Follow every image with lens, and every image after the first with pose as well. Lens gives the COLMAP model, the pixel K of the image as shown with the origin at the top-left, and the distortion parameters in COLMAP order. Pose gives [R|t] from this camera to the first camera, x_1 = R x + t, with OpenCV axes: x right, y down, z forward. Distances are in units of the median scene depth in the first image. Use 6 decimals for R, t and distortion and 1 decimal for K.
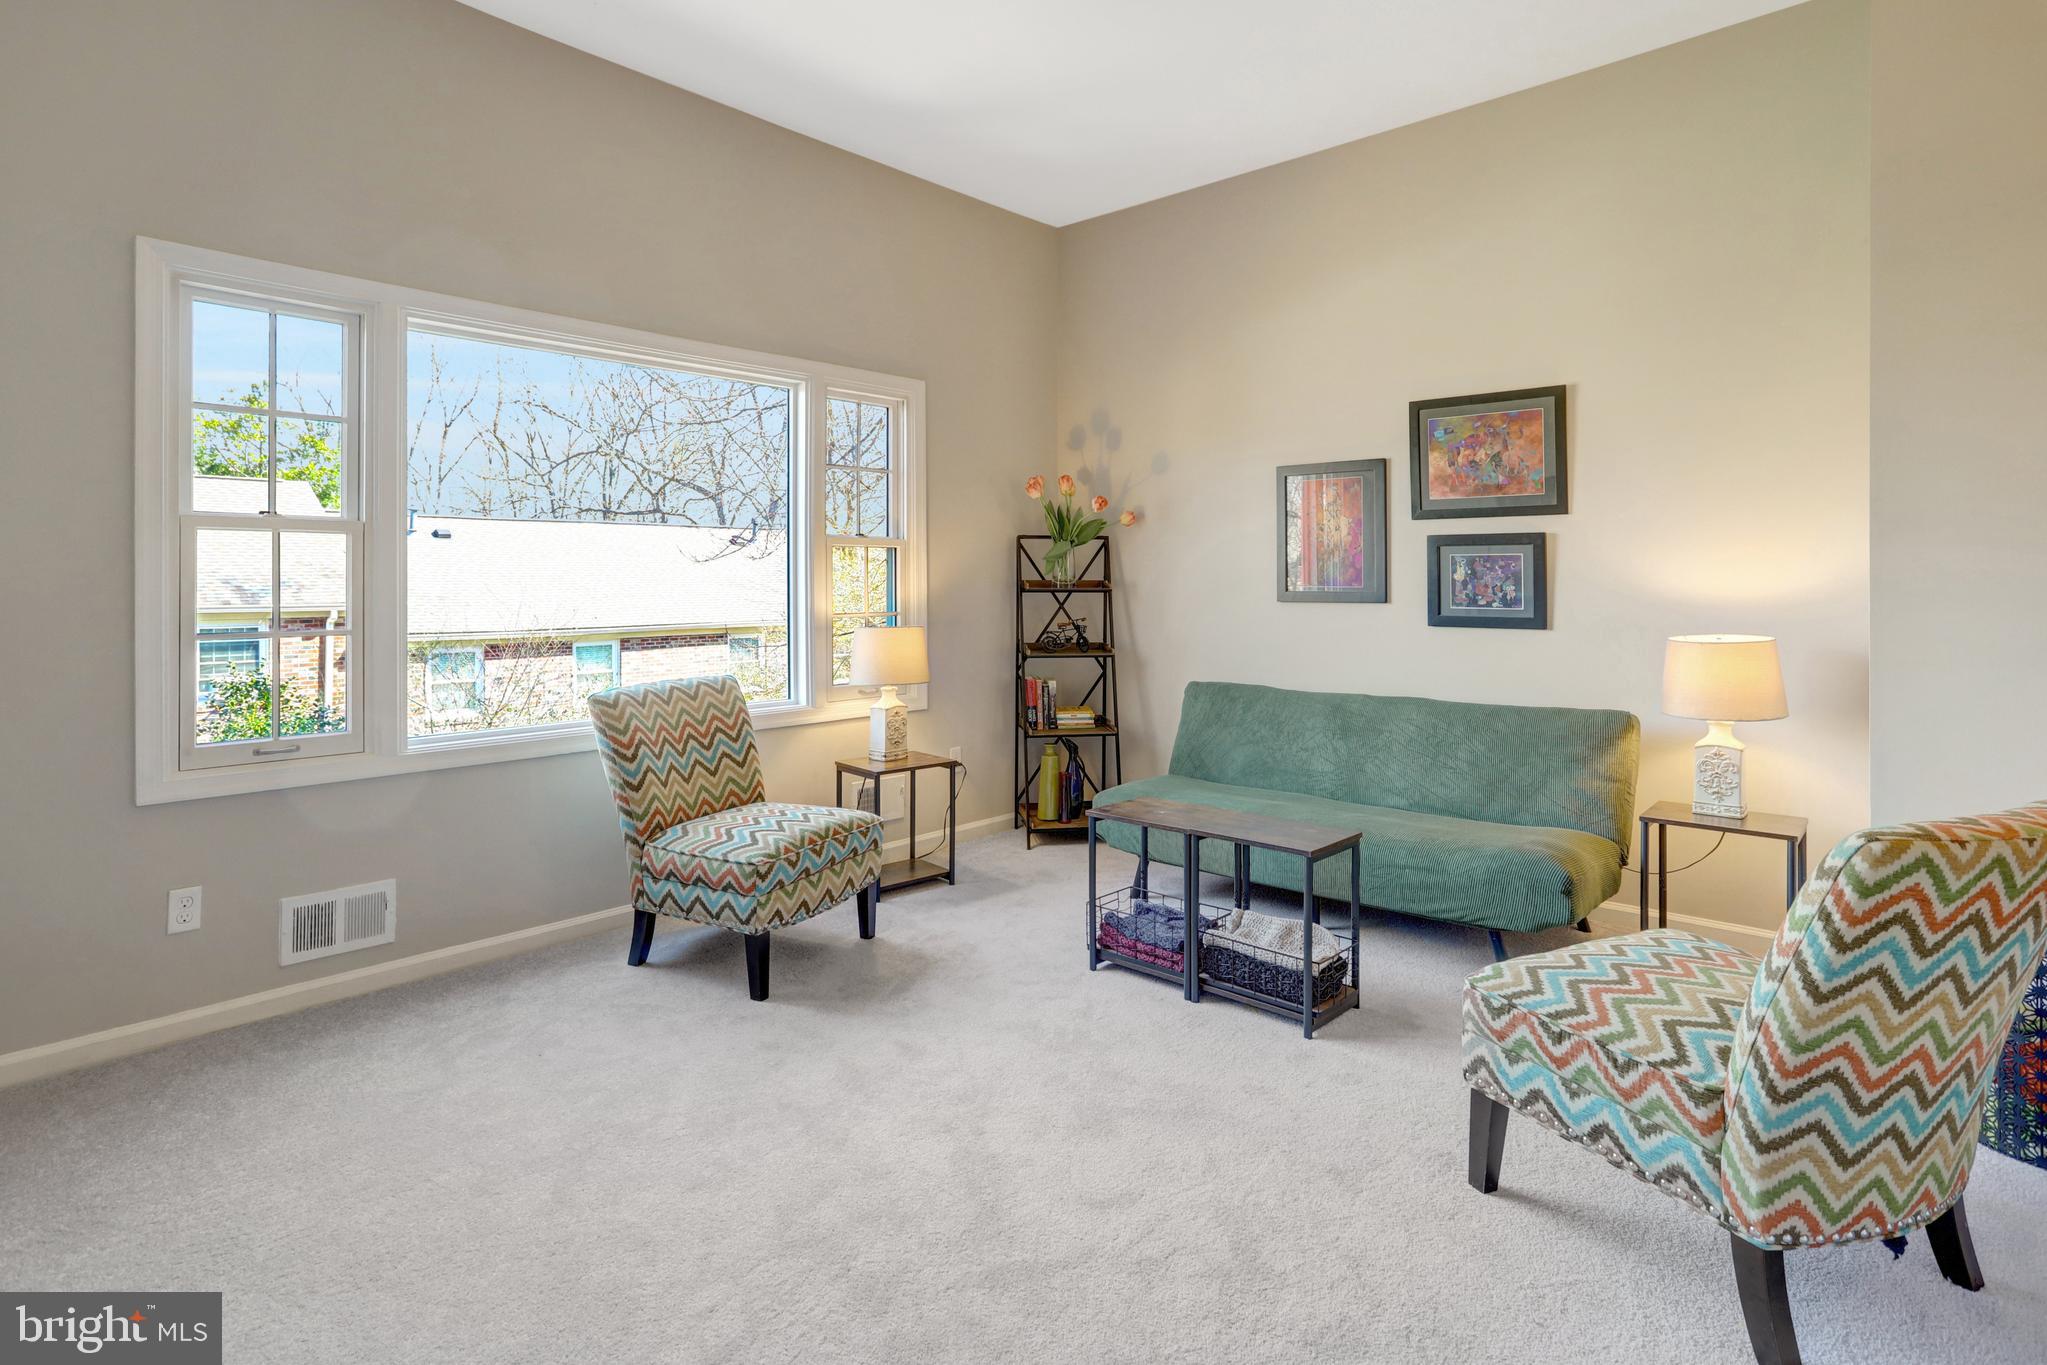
lens RADIAL K [[982.4, 0, 1020.7], [0, 982.4, 569.4], [0, 0, 1]] dist [-0.000279, -0.000089]
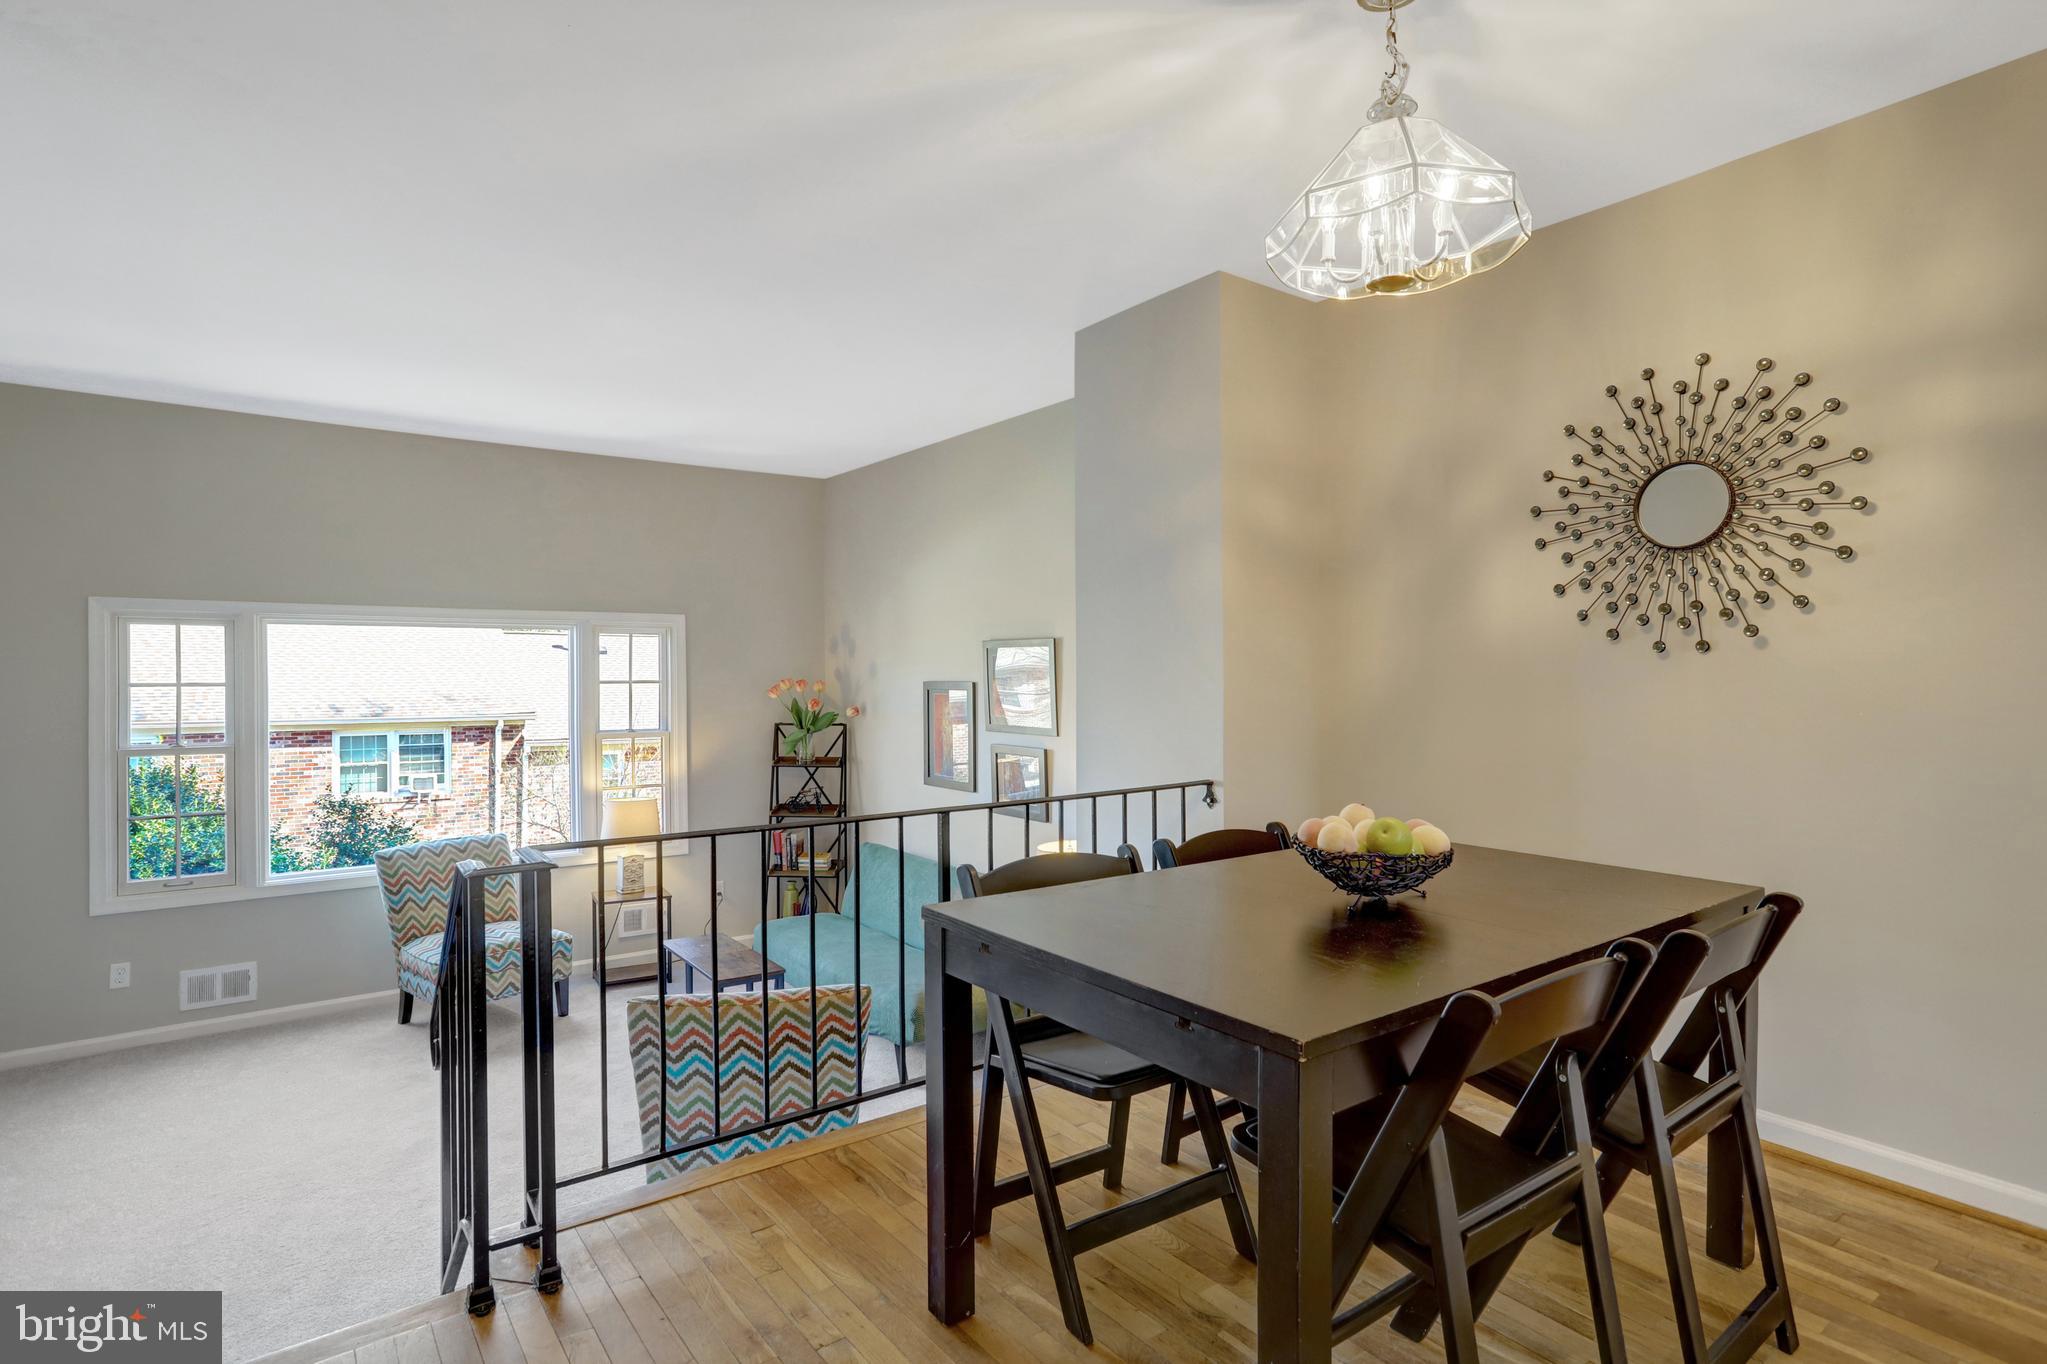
lens RADIAL K [[983.1, 0, 1017.6], [0, 983.1, 663.3], [0, 0, 1]] dist [0.016884, 0.000872]
pose [[0.981013, 0.004530, -0.193888, 0.583616], [-0.004437, 0.999990, 0.000913, -0.119571], [0.193890, -0.000036, 0.981023, -0.238130]]
